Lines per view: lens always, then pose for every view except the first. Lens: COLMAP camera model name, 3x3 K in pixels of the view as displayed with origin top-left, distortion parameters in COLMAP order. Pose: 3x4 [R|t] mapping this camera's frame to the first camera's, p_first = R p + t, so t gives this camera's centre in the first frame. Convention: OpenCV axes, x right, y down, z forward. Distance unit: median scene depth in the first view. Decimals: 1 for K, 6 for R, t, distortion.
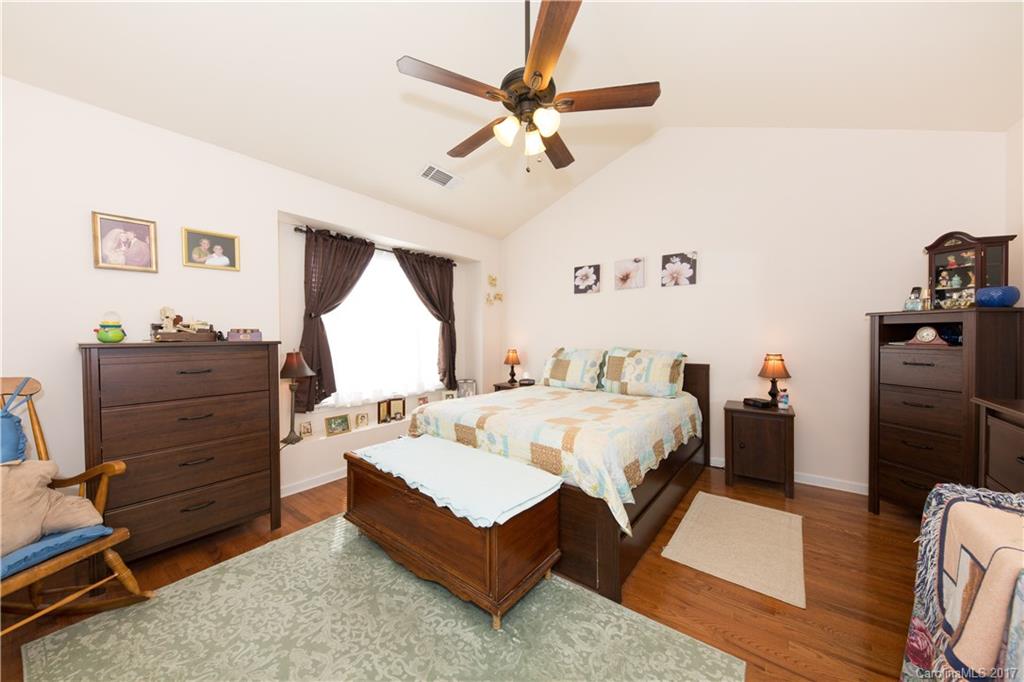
lens RADIAL K [[351.3, 0, 512.0], [0, 351.3, 341.0], [0, 0, 1]] dist [0.010477, -0.006370]
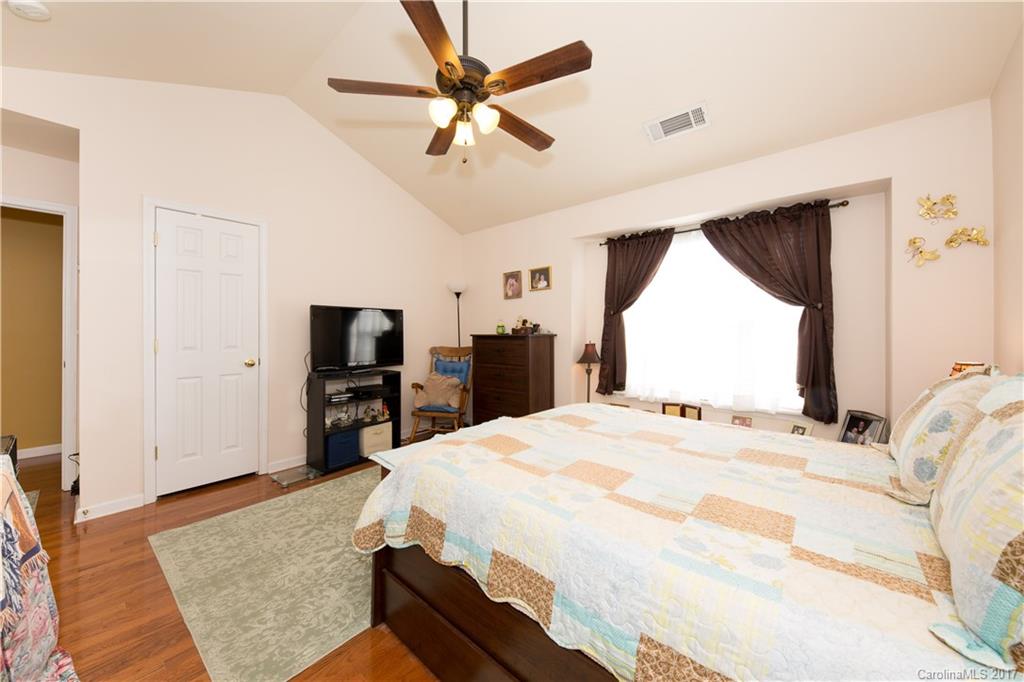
lens RADIAL K [[351.3, 0, 512.0], [0, 351.3, 341.0], [0, 0, 1]] dist [0.010477, -0.006370]
pose [[-0.029852, 0.021764, -0.999317, 0.624894], [-0.016908, 0.999609, 0.022276, -0.001544], [0.999411, 0.017561, -0.029472, 0.726530]]
